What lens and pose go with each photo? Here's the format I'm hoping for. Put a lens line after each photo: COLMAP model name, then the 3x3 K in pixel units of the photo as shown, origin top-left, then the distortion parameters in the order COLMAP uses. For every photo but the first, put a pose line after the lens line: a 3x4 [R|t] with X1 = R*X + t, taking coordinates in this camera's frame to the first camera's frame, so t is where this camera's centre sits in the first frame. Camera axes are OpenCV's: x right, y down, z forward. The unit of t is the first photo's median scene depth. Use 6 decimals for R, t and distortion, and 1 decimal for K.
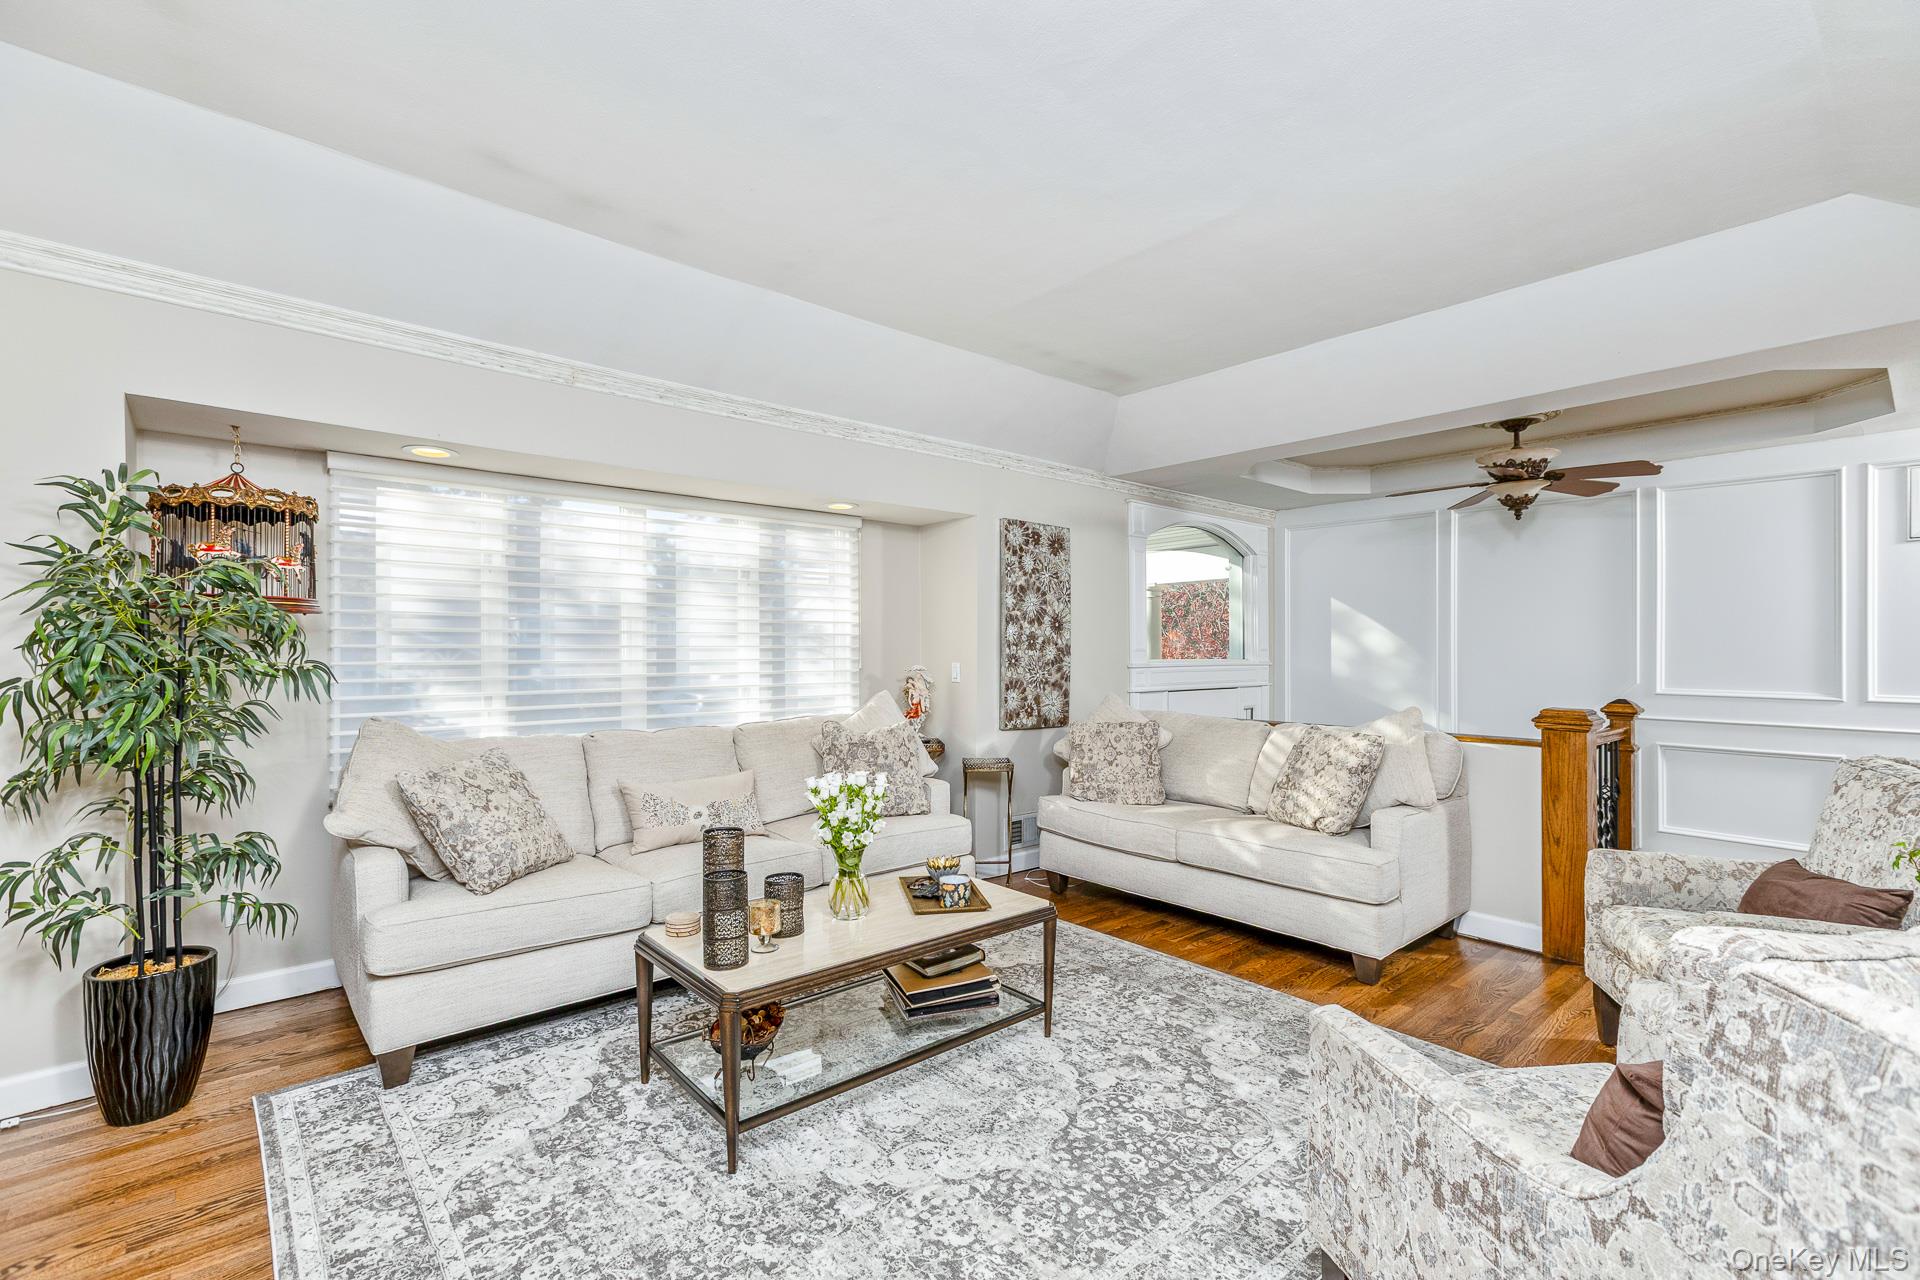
lens RADIAL K [[859.2, 0, 915.9], [0, 859.2, 641.7], [0, 0, 1]] dist [0.003184, -0.002590]
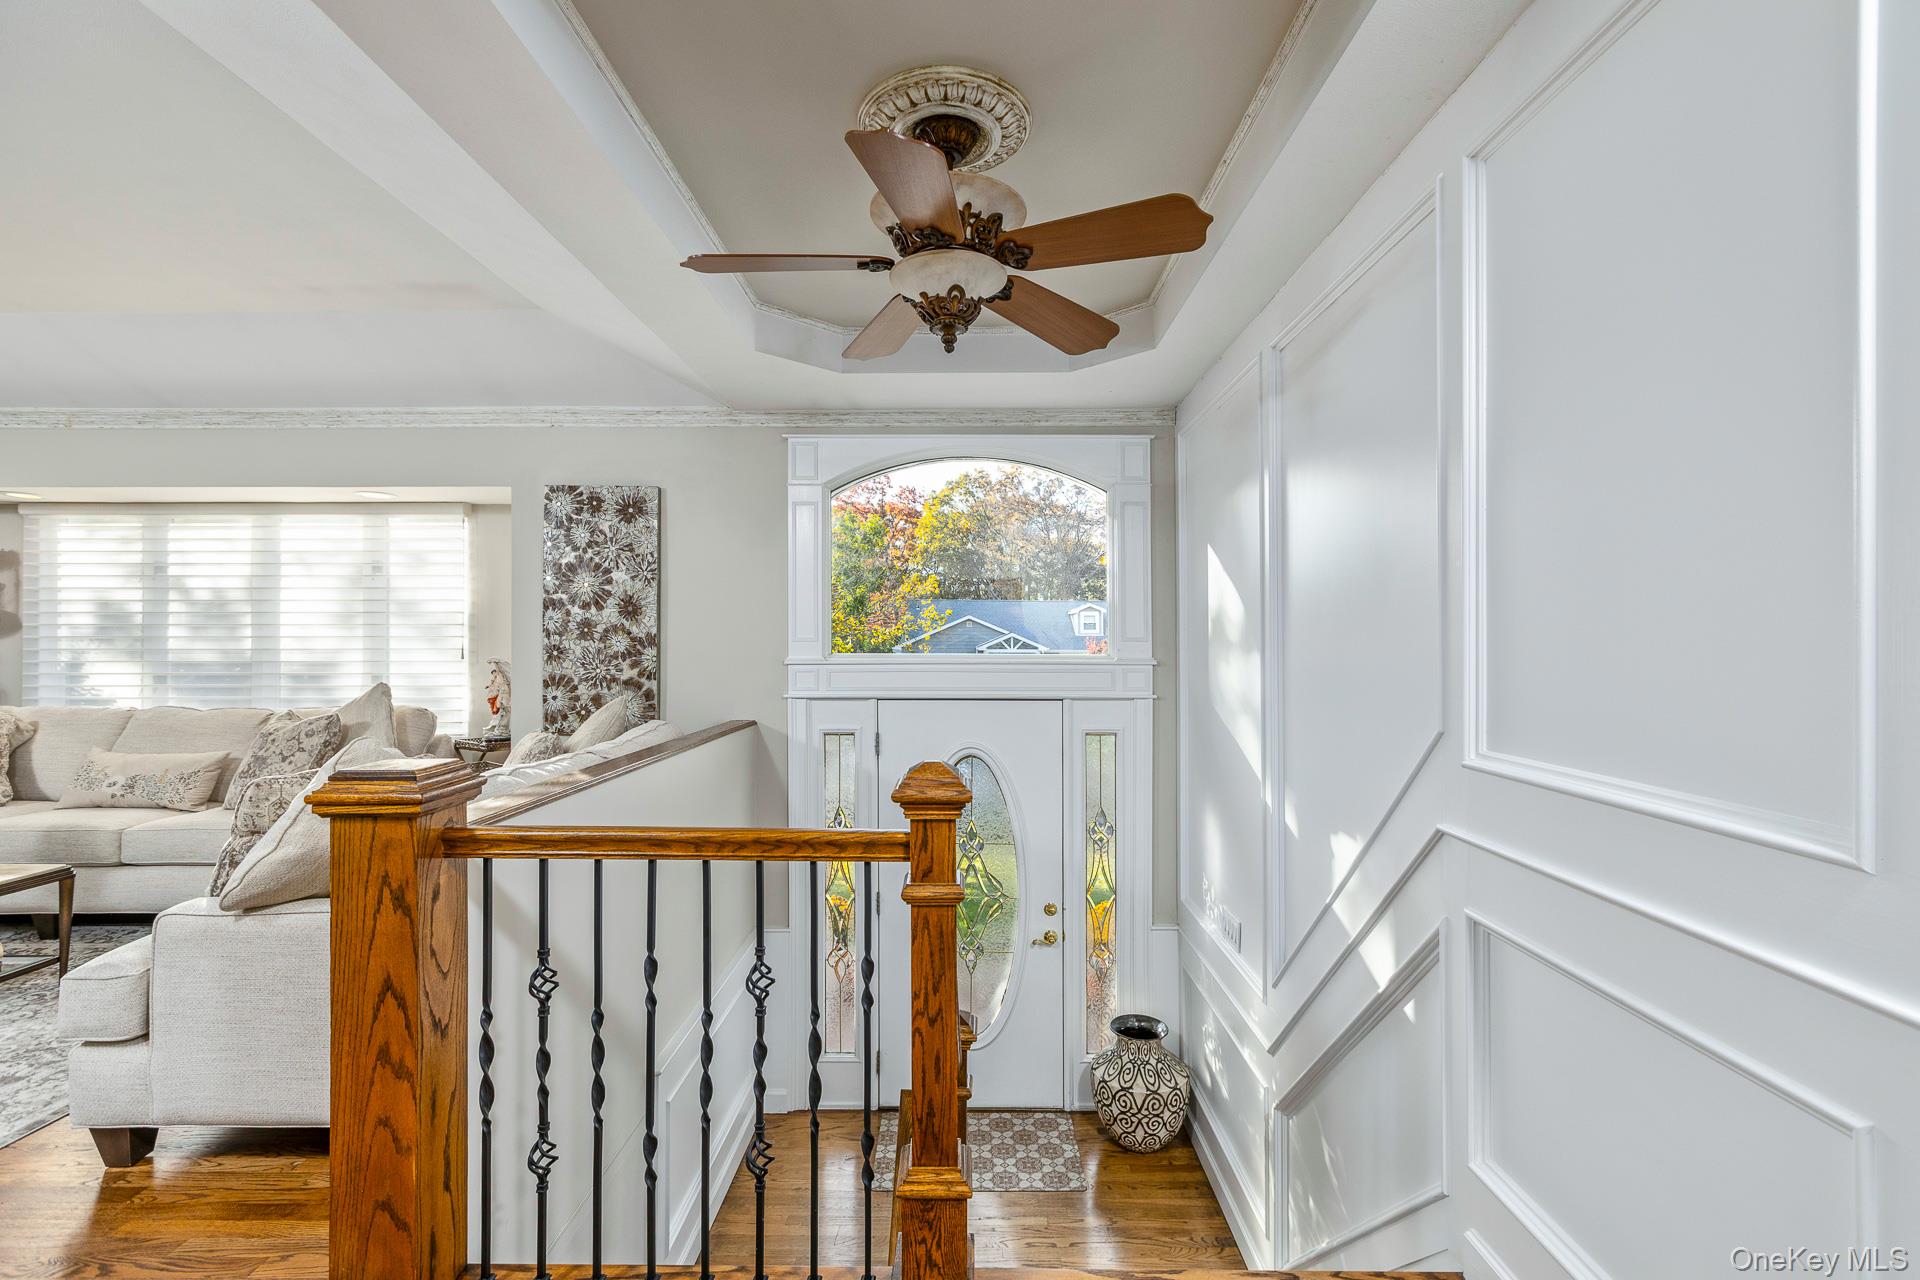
lens RADIAL K [[781.7, 0, 966.9], [0, 781.7, 641.0], [0, 0, 1]] dist [-0.002225, -0.001754]
pose [[0.769705, -0.002817, -0.638394, 0.906097], [0.005322, 0.999984, 0.002004, 0.010968], [0.638378, -0.004940, 0.769707, 0.661048]]
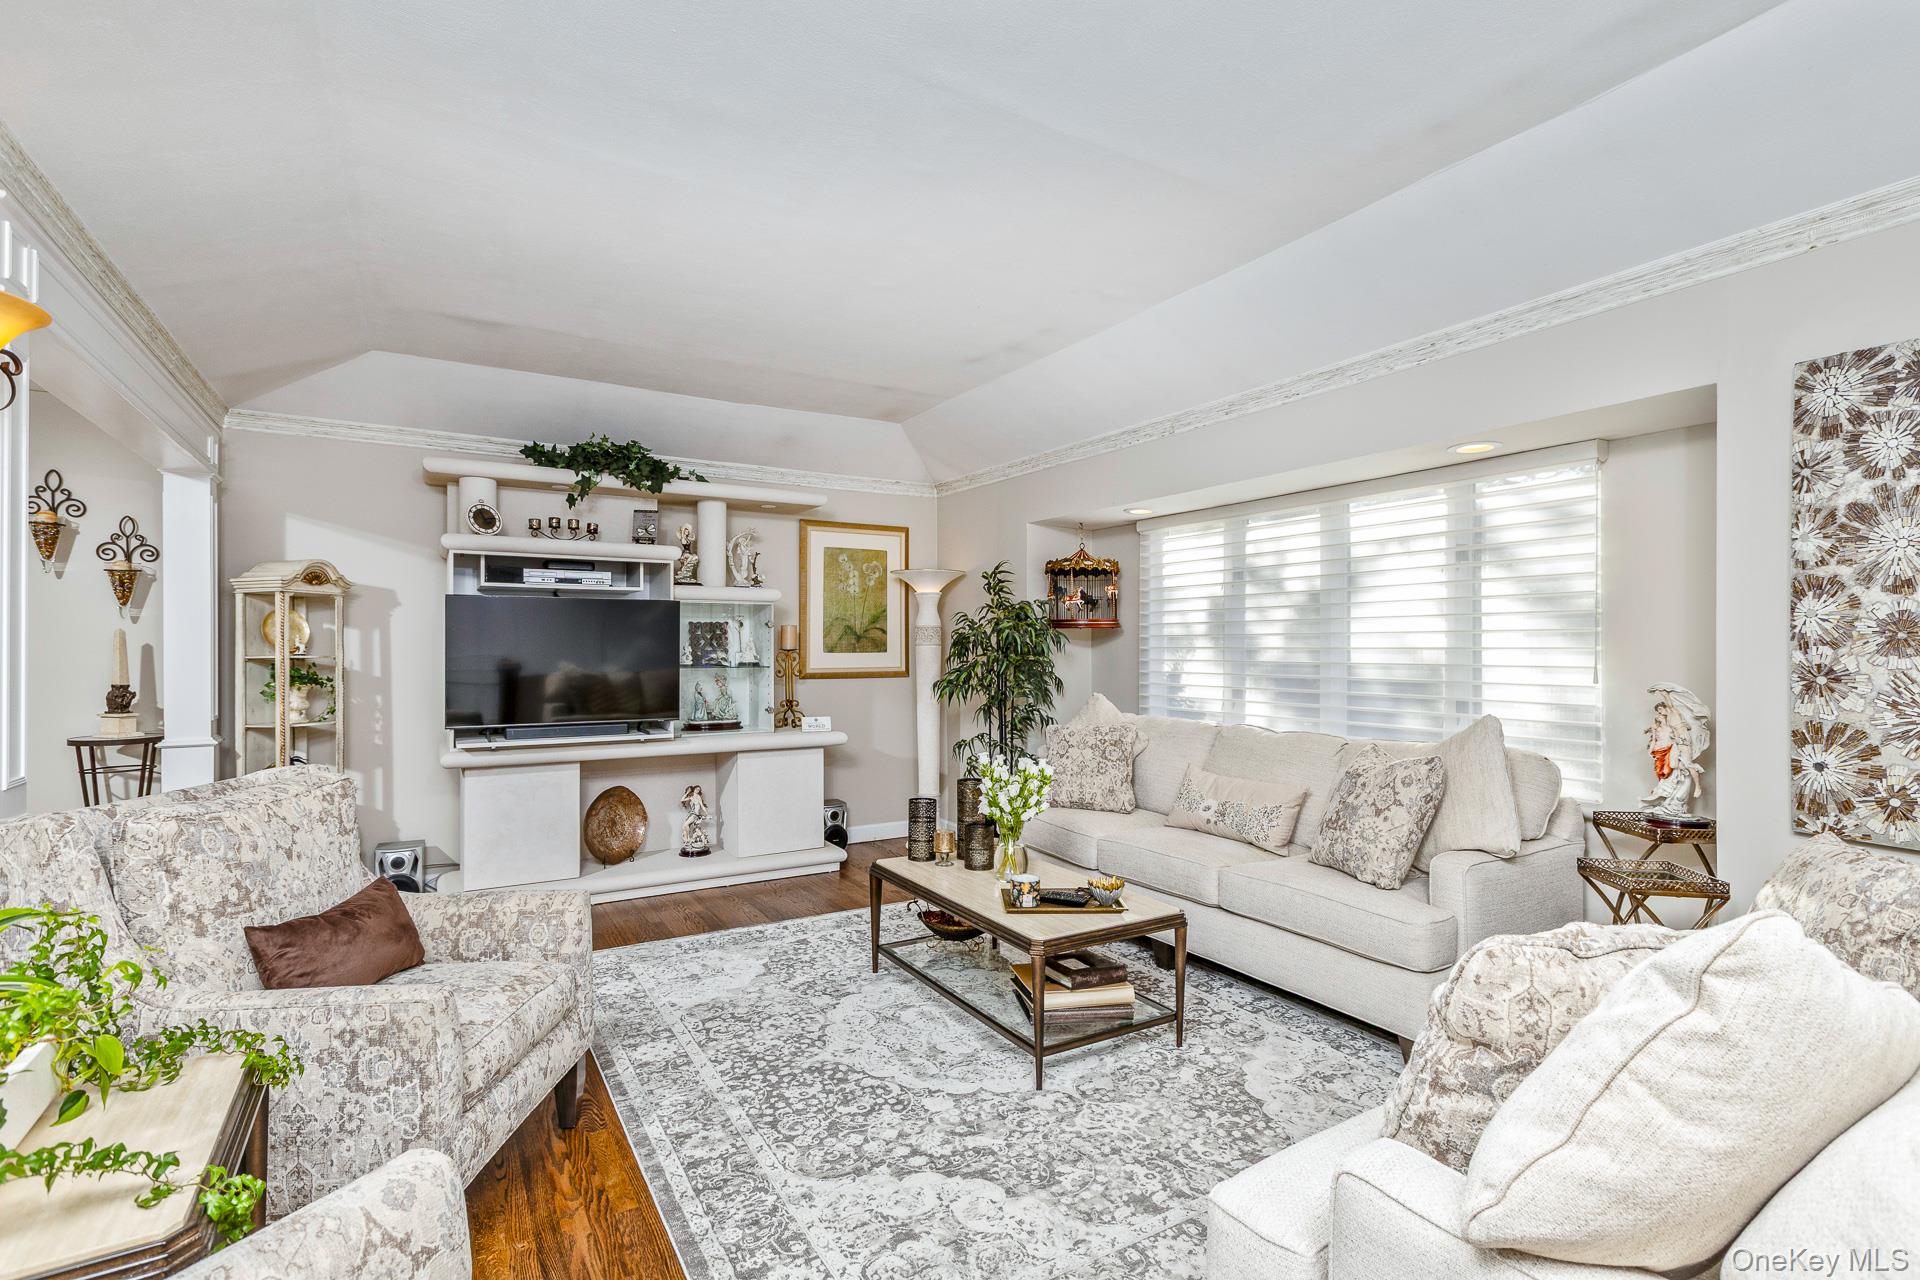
lens RADIAL K [[942.2, 0, 968.6], [0, 942.2, 647.3], [0, 0, 1]] dist [0.002666, 0.002956]
pose [[-0.171704, -0.003208, -0.985143, 0.659084], [0.005764, 0.999974, -0.004260, 0.004920], [0.985132, -0.006410, -0.171681, 0.646757]]
